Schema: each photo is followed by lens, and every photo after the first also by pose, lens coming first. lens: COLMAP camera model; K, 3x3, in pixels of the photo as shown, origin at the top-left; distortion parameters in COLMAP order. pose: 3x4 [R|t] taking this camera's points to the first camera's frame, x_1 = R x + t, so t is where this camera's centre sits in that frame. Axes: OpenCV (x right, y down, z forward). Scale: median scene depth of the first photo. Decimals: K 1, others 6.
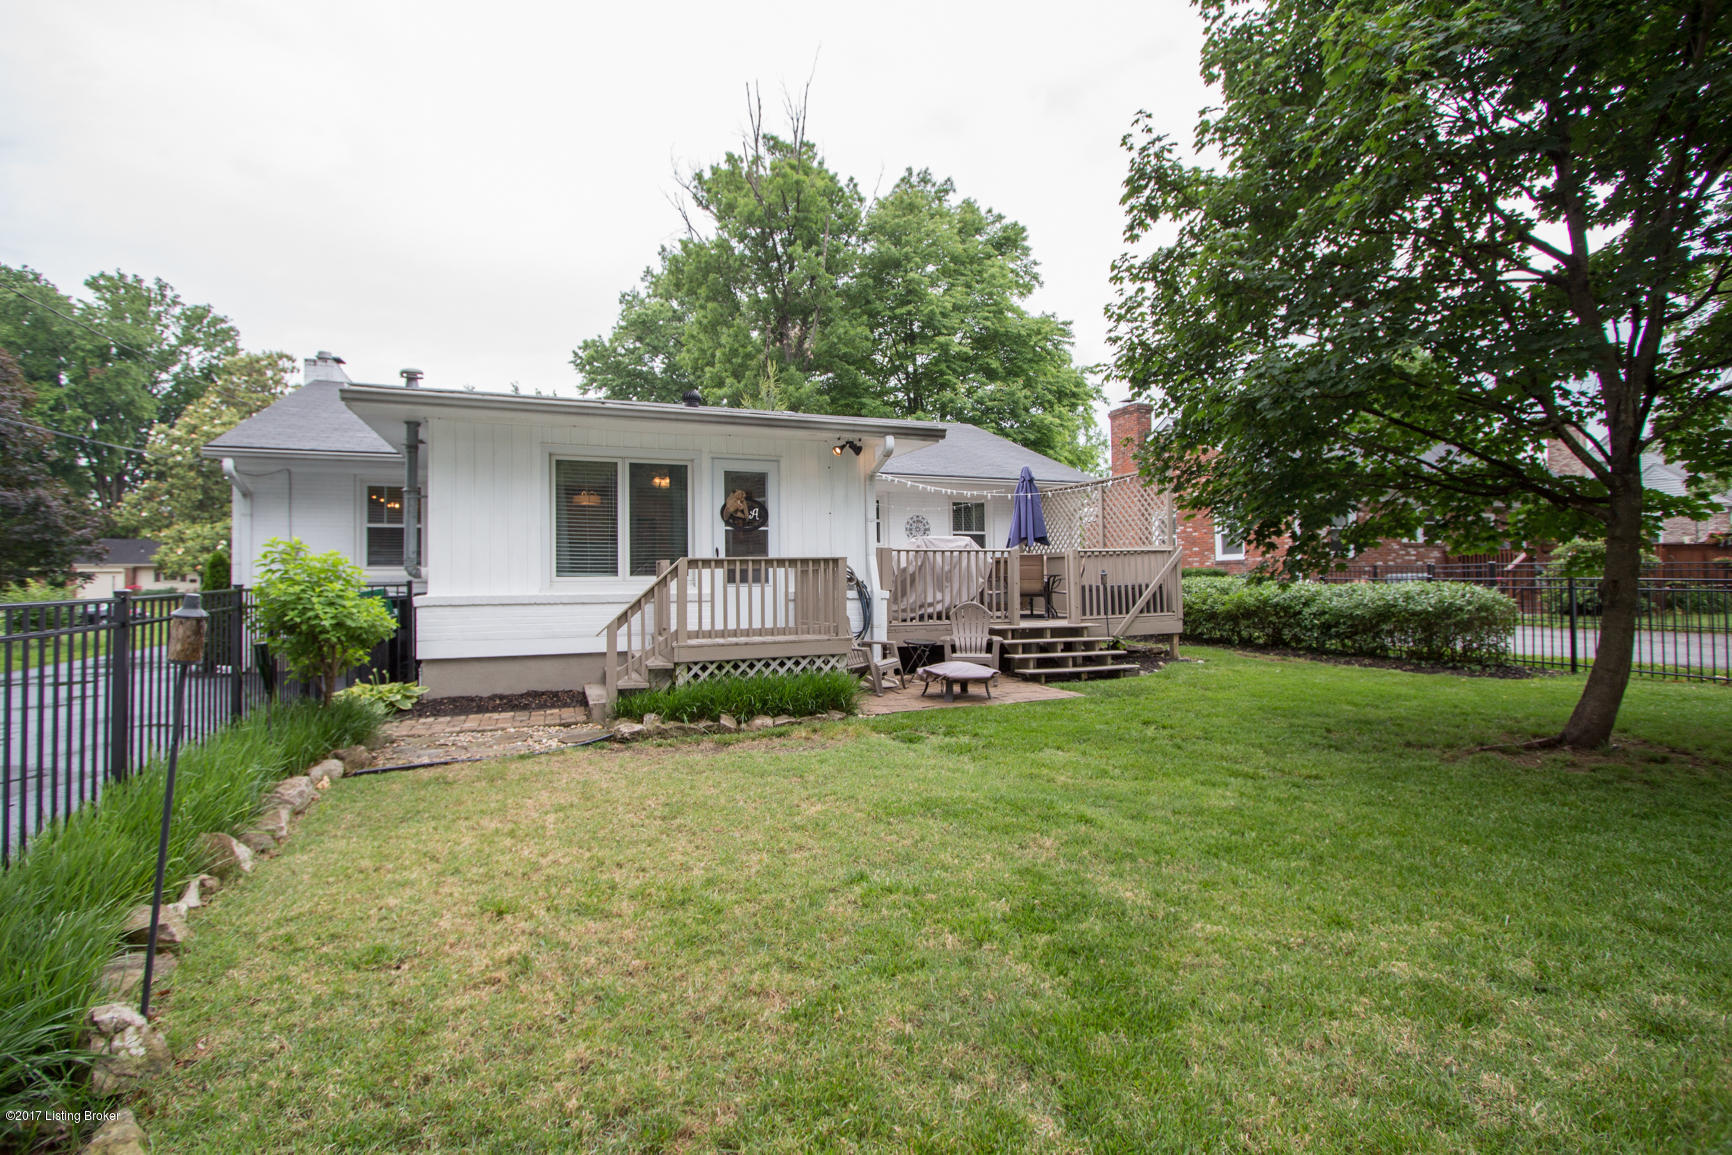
lens RADIAL K [[792.0, 0, 857.2], [0, 792.0, 568.8], [0, 0, 1]] dist [-0.015253, 0.001344]
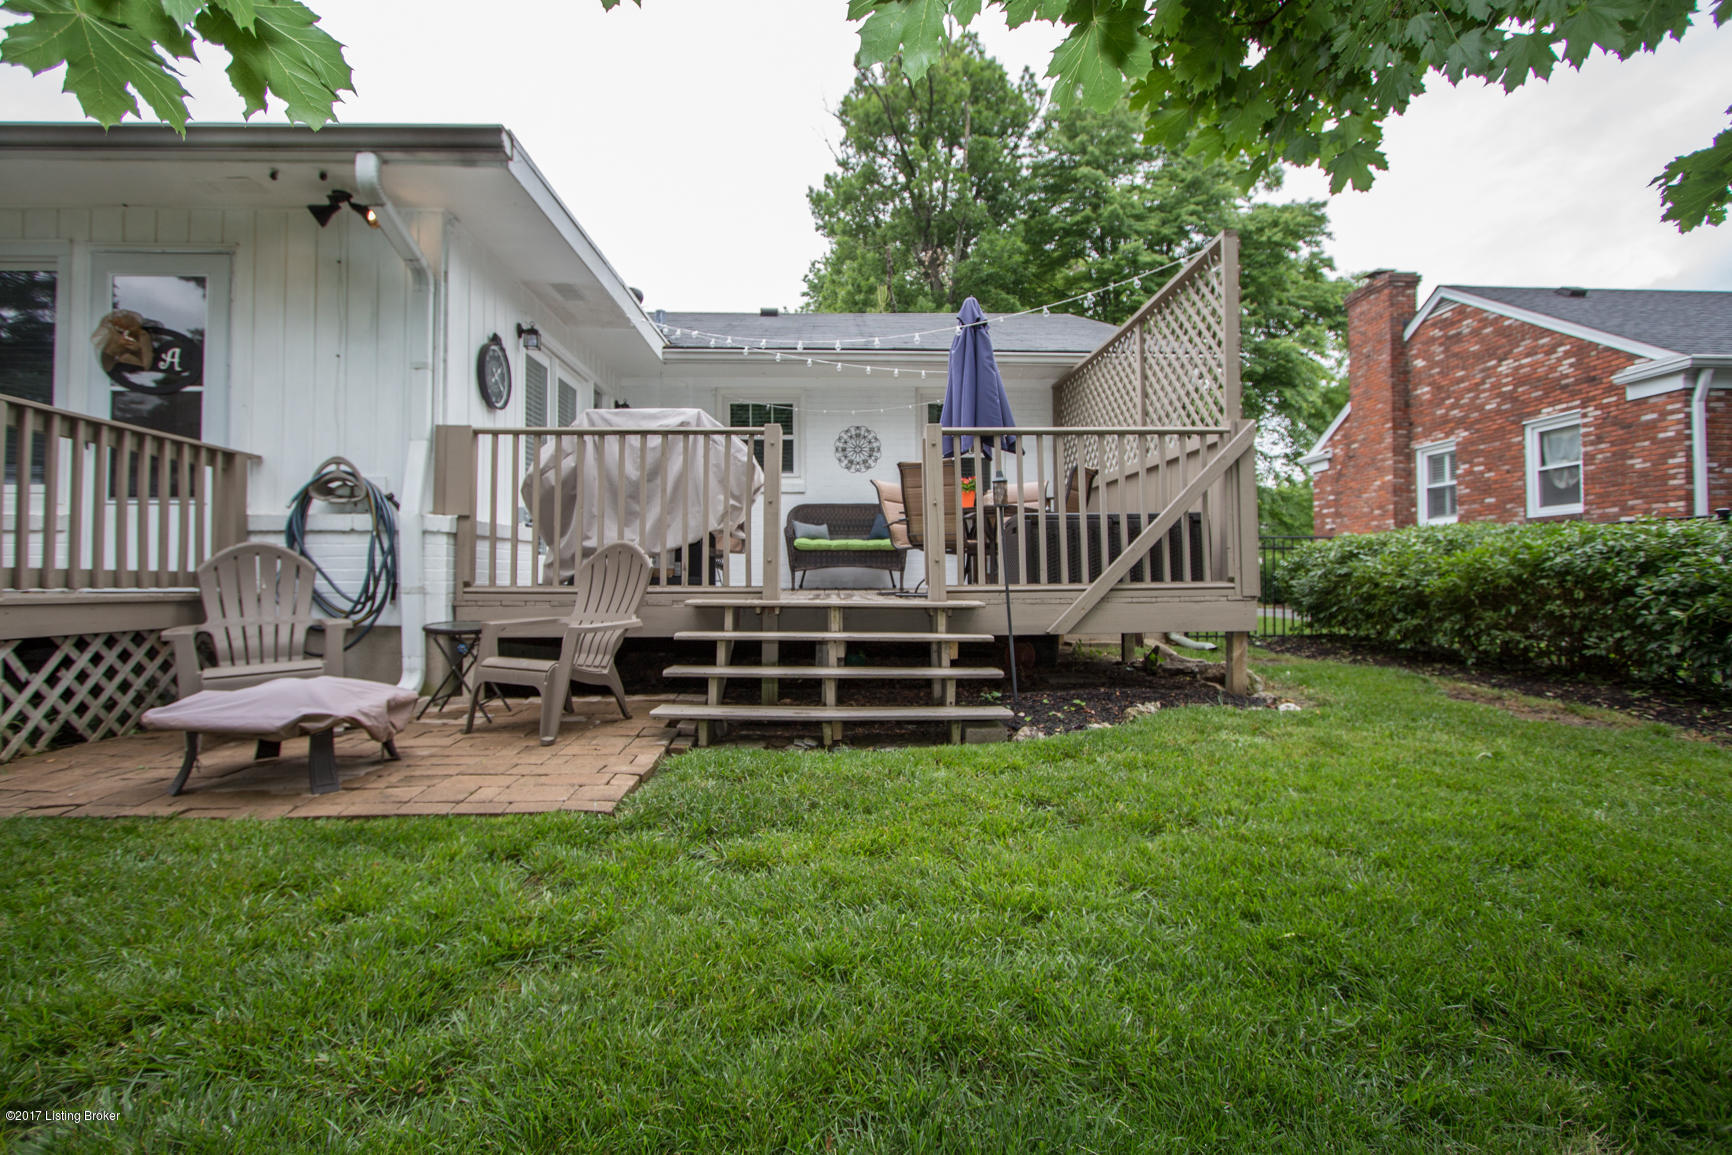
lens RADIAL K [[806.3, 0, 858.7], [0, 806.3, 565.9], [0, 0, 1]] dist [-0.015682, 0.000033]
pose [[0.941113, 0.004603, -0.338061, 0.347682], [-0.003747, 0.999988, 0.003183, 0.044906], [0.338071, -0.001729, 0.941119, 0.523852]]
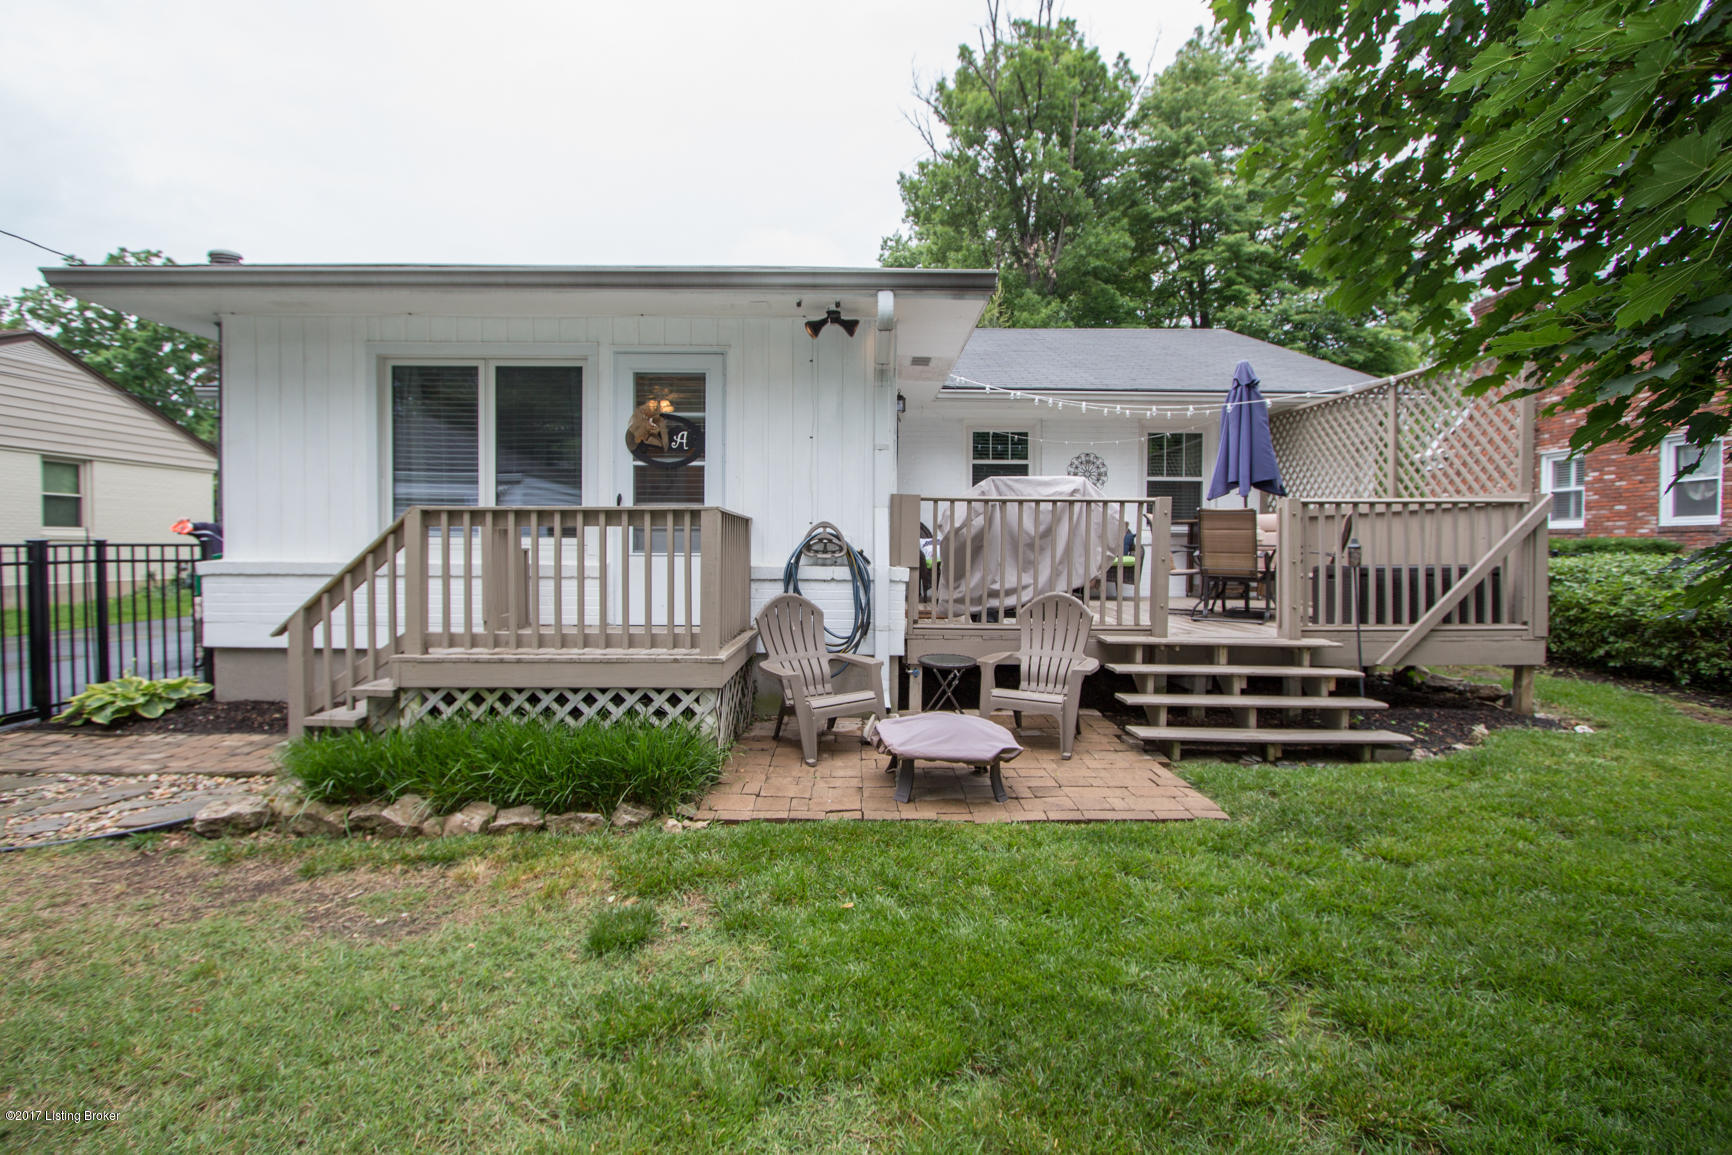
lens RADIAL K [[792.0, 0, 857.2], [0, 792.0, 568.8], [0, 0, 1]] dist [-0.015253, 0.001344]
pose [[0.927929, 0.031265, -0.371443, 0.182480], [-0.012333, 0.998506, 0.053236, -0.002062], [0.372553, -0.044818, 0.926928, 0.363530]]
